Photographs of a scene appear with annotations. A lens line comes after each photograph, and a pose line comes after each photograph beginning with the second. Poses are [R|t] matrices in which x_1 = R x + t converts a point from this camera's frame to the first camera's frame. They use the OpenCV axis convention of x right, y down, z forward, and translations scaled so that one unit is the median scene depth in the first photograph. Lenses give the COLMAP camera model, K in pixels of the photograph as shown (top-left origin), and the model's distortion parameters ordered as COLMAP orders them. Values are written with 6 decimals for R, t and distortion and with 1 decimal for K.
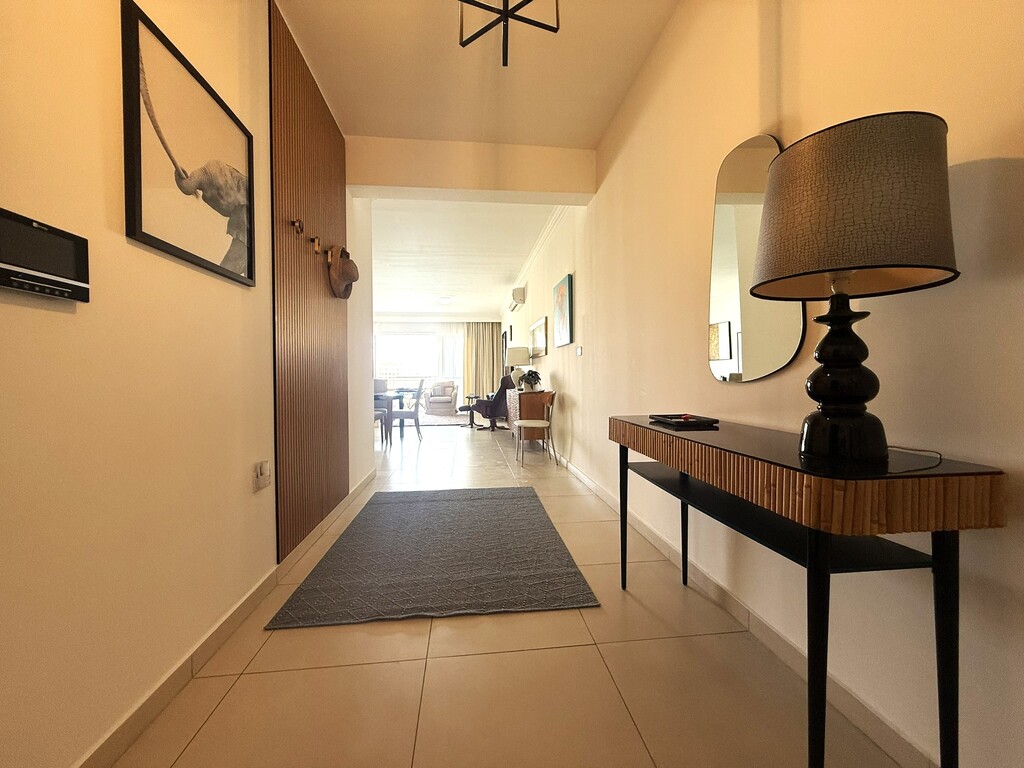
lens RADIAL K [[409.2, 0, 509.4], [0, 409.2, 383.8], [0, 0, 1]] dist [-0.000400, -0.000041]
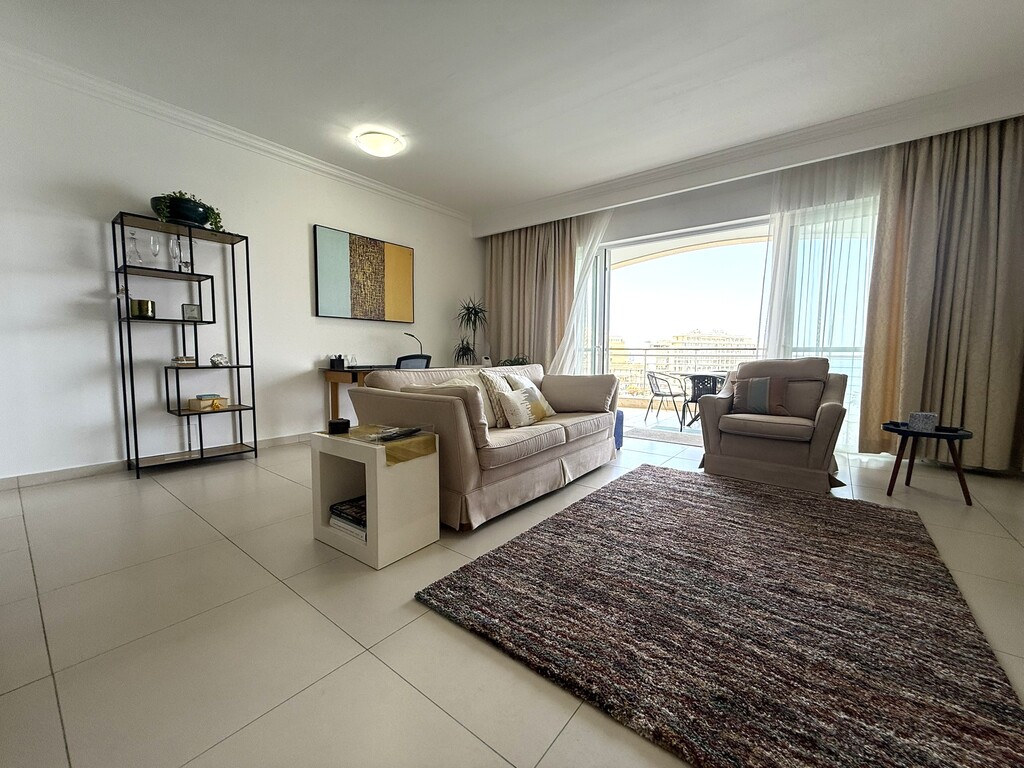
lens RADIAL K [[409.2, 0, 509.4], [0, 409.2, 383.8], [0, 0, 1]] dist [-0.000400, -0.000041]
pose [[0.713400, 0.062018, -0.698007, -0.128431], [-0.020597, 0.997501, 0.067578, -0.006020], [0.700454, -0.033833, 0.712895, 0.877508]]
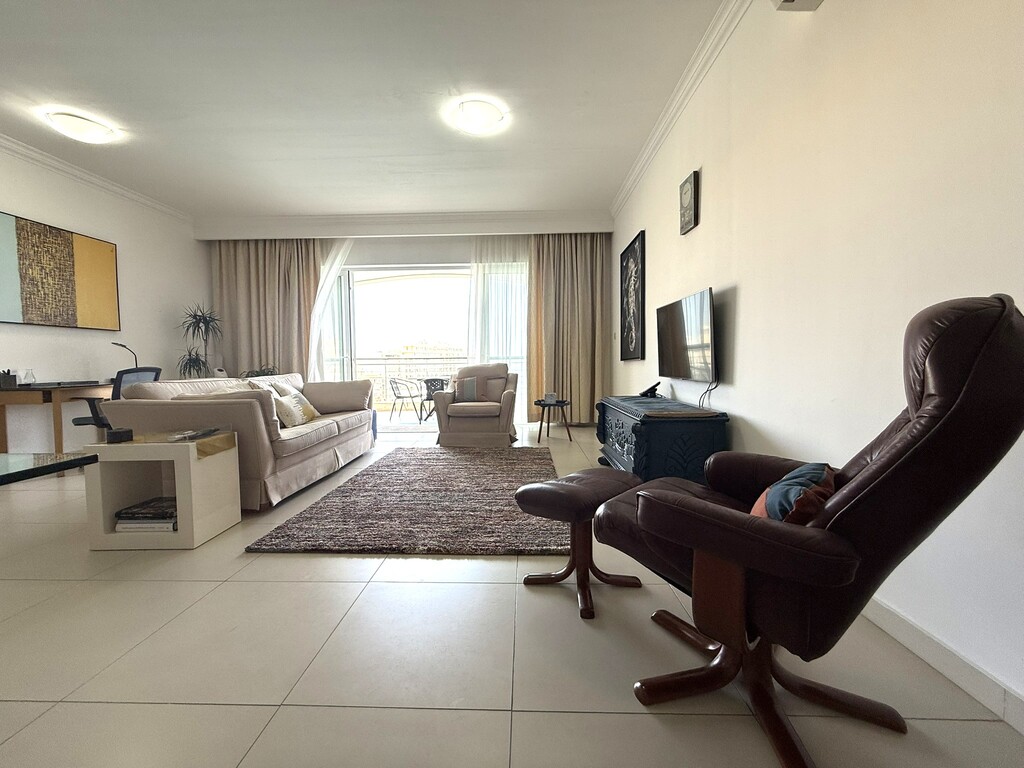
lens RADIAL K [[409.2, 0, 509.4], [0, 409.2, 383.8], [0, 0, 1]] dist [-0.000400, -0.000041]
pose [[0.989477, 0.002772, -0.144664, -0.095178], [0.002787, 0.999266, 0.038211, -0.003416], [0.144663, -0.038212, 0.988743, 0.768670]]
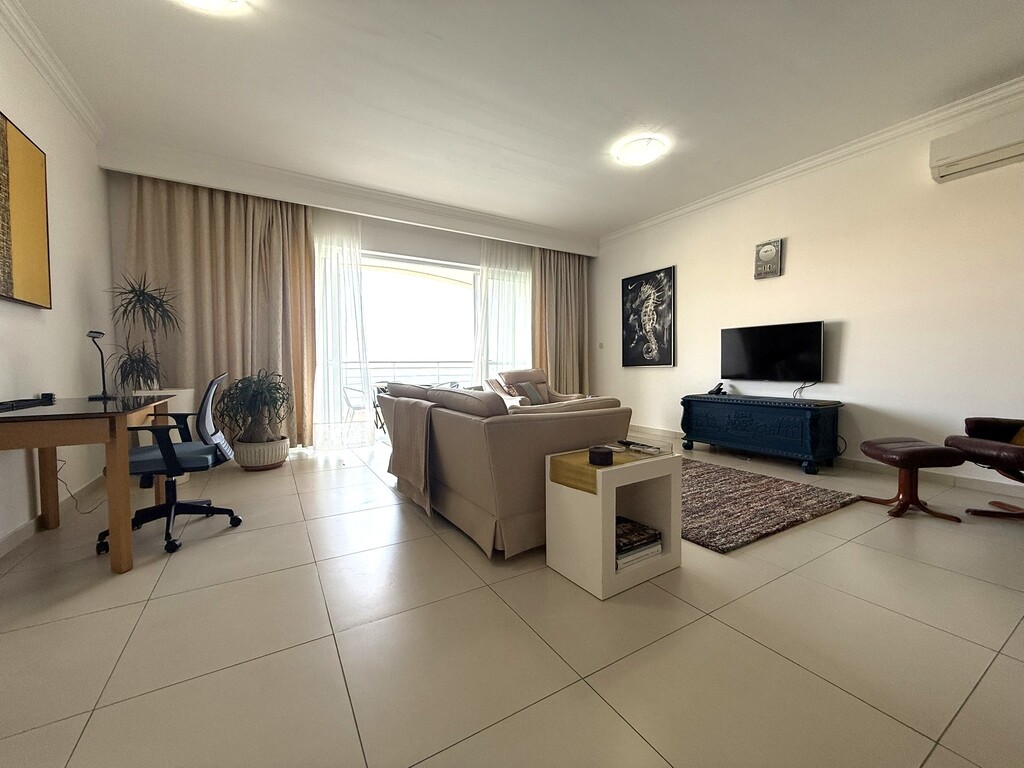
lens RADIAL K [[409.2, 0, 509.4], [0, 409.2, 383.8], [0, 0, 1]] dist [-0.000400, -0.000041]
pose [[0.909525, -0.016475, 0.415322, -0.486516], [0.004081, 0.999520, 0.030710, -0.006504], [-0.415629, -0.026237, 0.909156, 0.809924]]
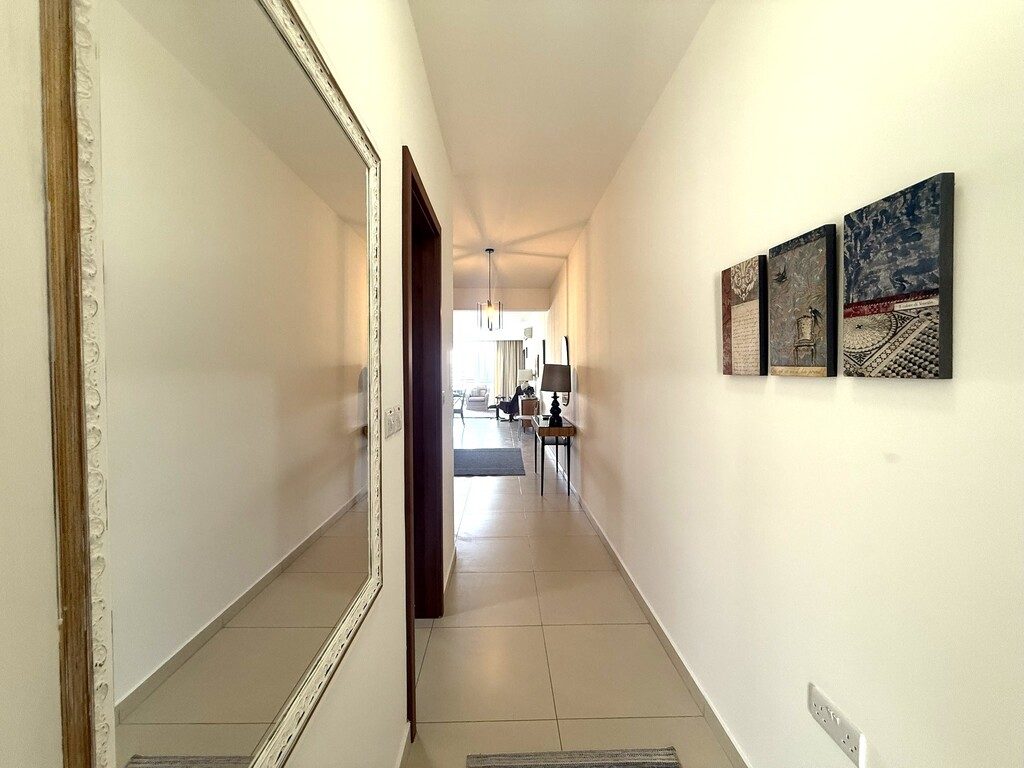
lens RADIAL K [[409.2, 0, 509.4], [0, 409.2, 383.8], [0, 0, 1]] dist [-0.000400, -0.000041]
pose [[0.996045, 0.005337, -0.088689, 0.079076], [-0.003891, 0.999857, 0.016476, -0.045845], [0.088764, -0.016066, 0.995923, -0.457623]]
